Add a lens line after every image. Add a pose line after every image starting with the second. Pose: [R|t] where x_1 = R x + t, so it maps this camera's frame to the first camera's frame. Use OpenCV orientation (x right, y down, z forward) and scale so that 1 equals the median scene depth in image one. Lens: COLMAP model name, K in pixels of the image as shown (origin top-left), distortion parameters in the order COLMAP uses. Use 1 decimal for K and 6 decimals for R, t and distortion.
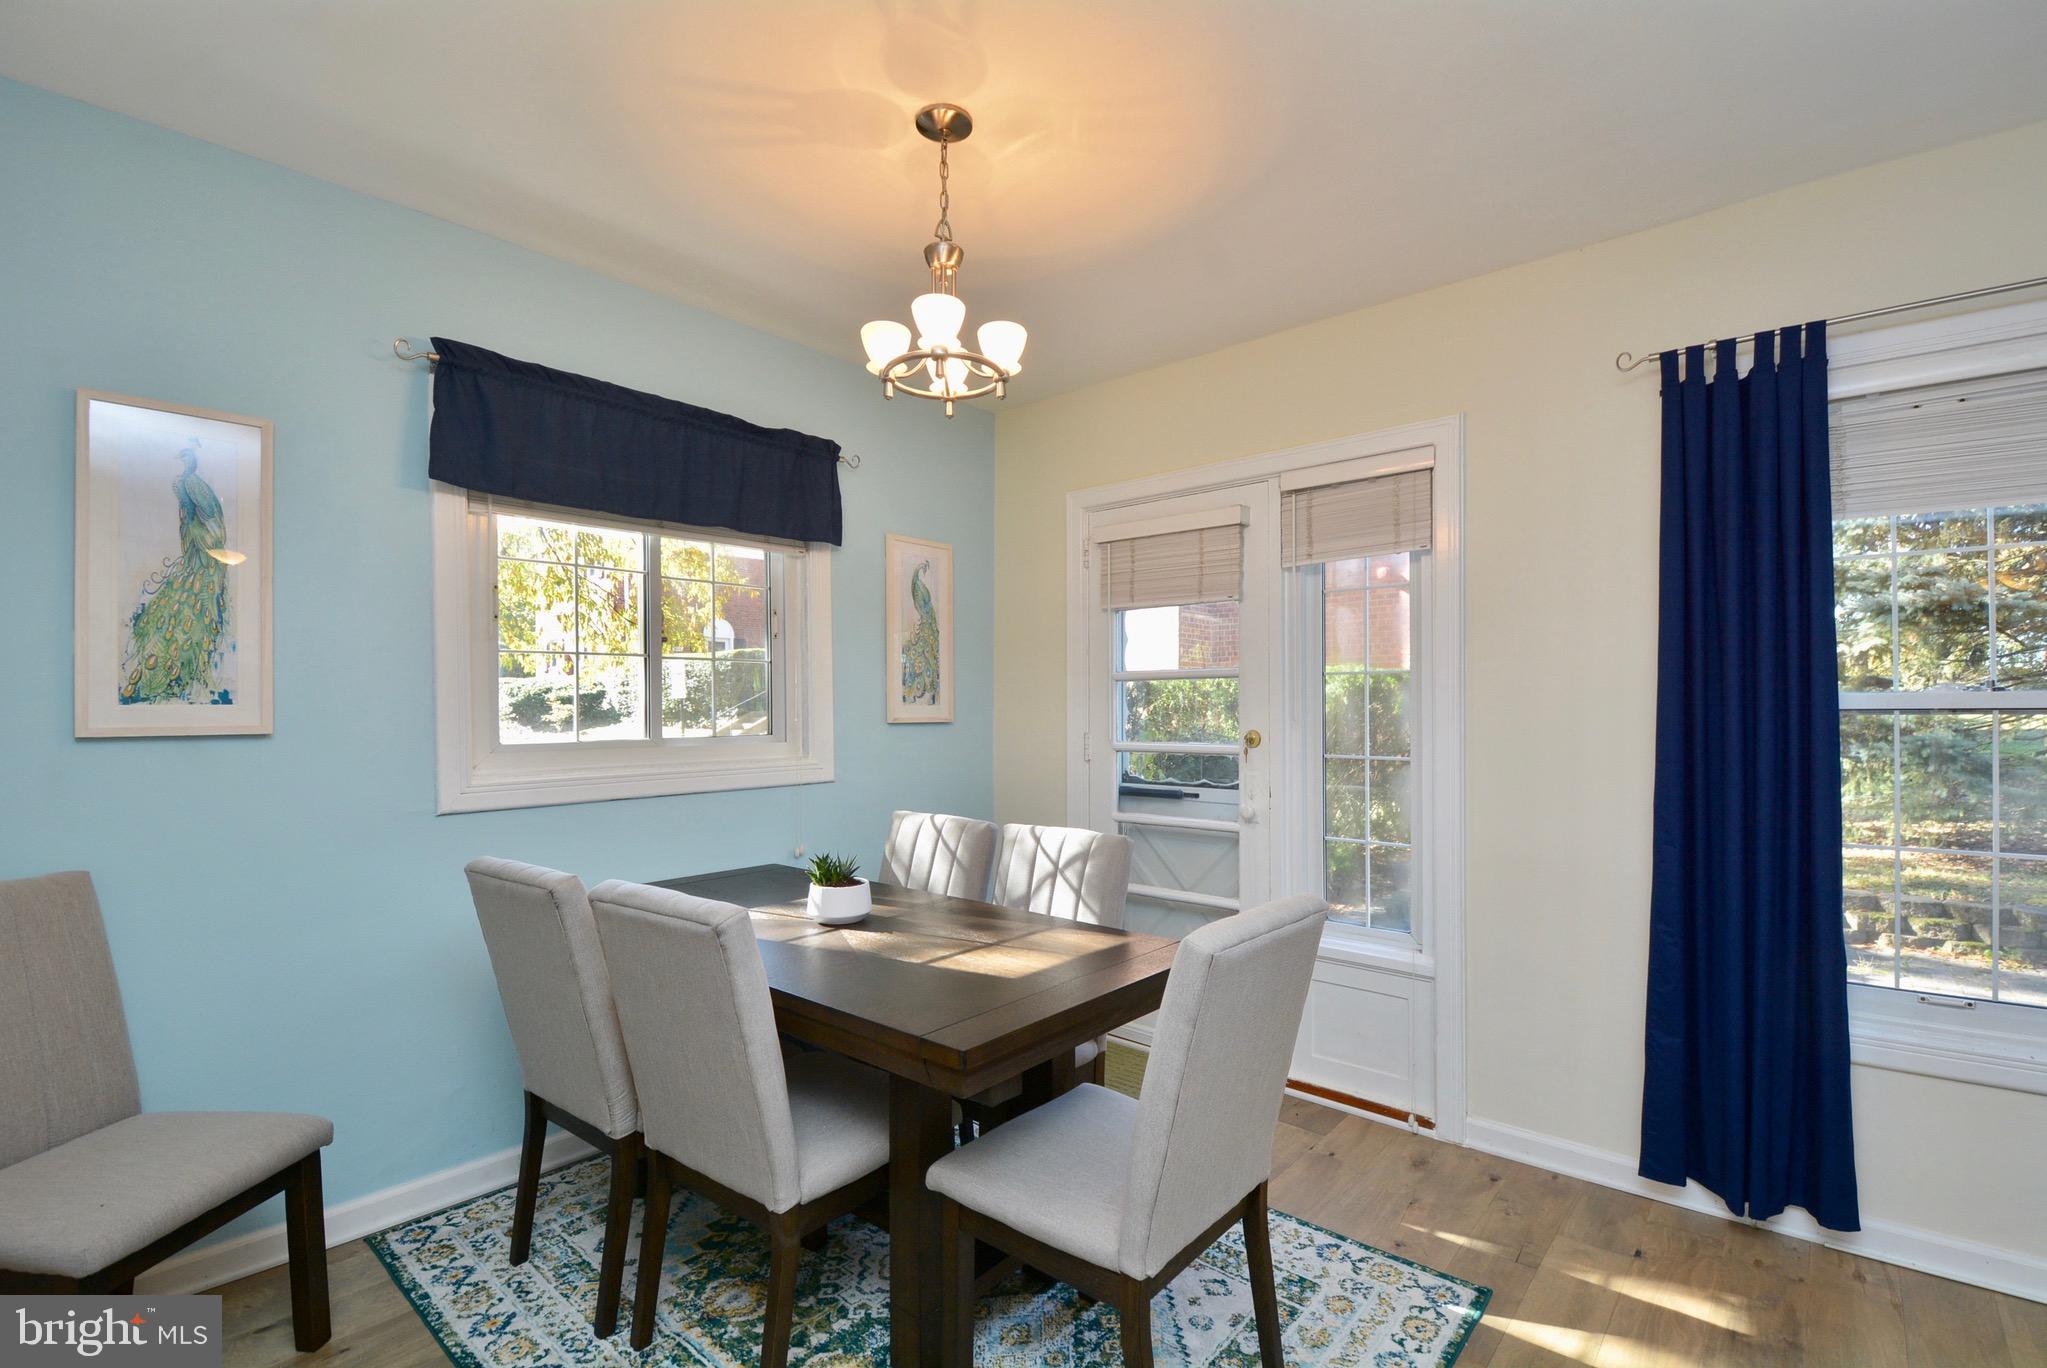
lens RADIAL K [[910.7, 0, 1051.9], [0, 910.7, 710.6], [0, 0, 1]] dist [0.002445, -0.014663]
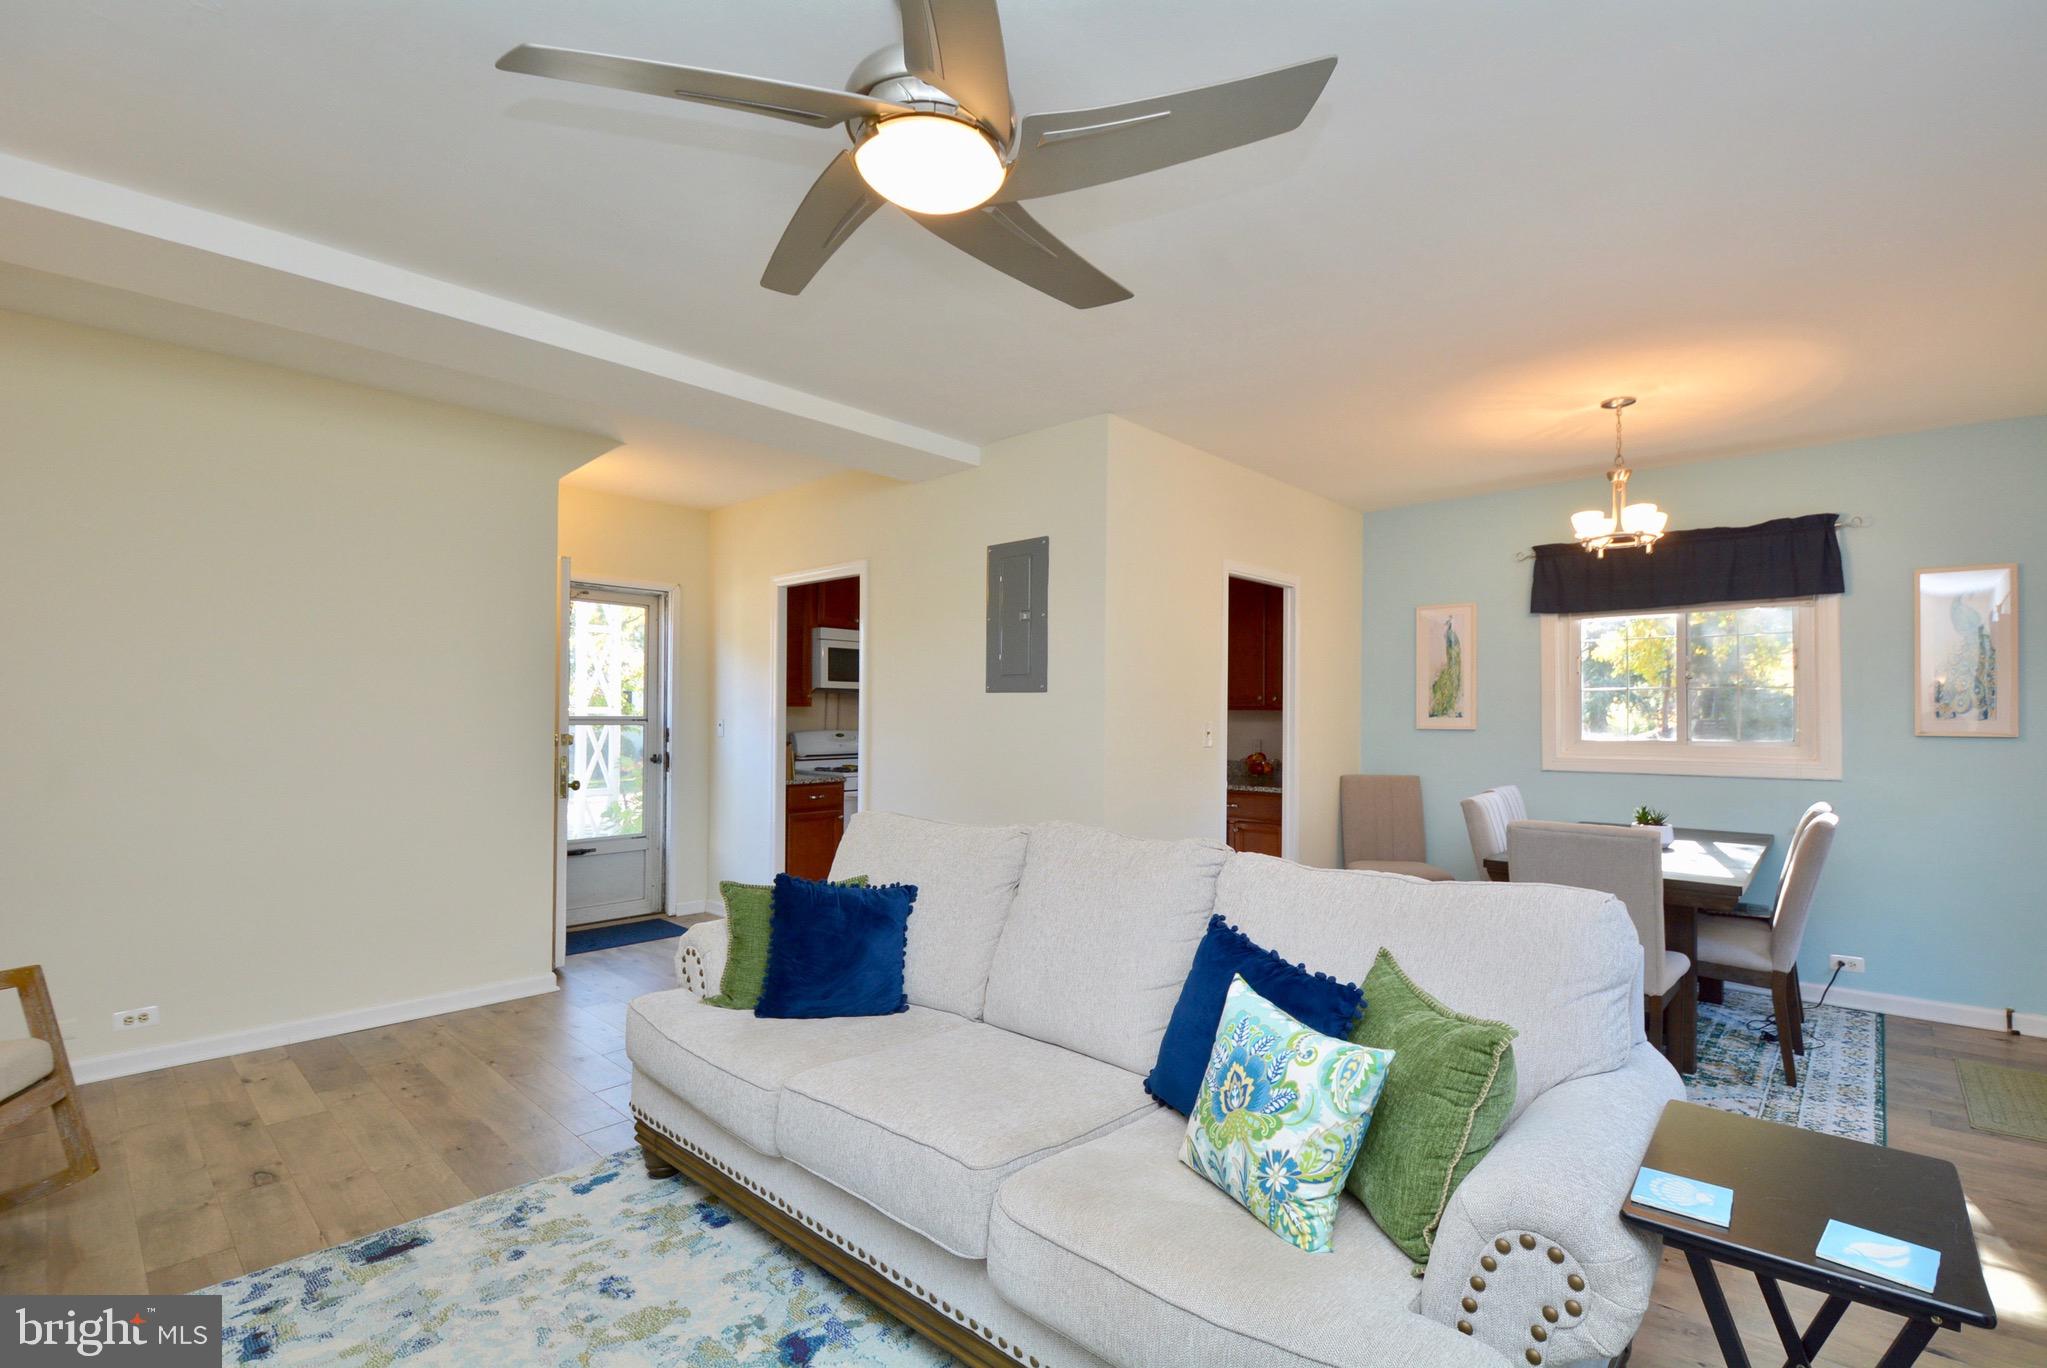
lens RADIAL K [[910.7, 0, 1046.0], [0, 910.7, 707.6], [0, 0, 1]] dist [0.002445, -0.014663]
pose [[-0.026644, -0.004691, -0.999634, 1.312776], [-0.007082, 0.999965, -0.004504, -0.012035], [0.999620, 0.006960, -0.026676, -0.076360]]
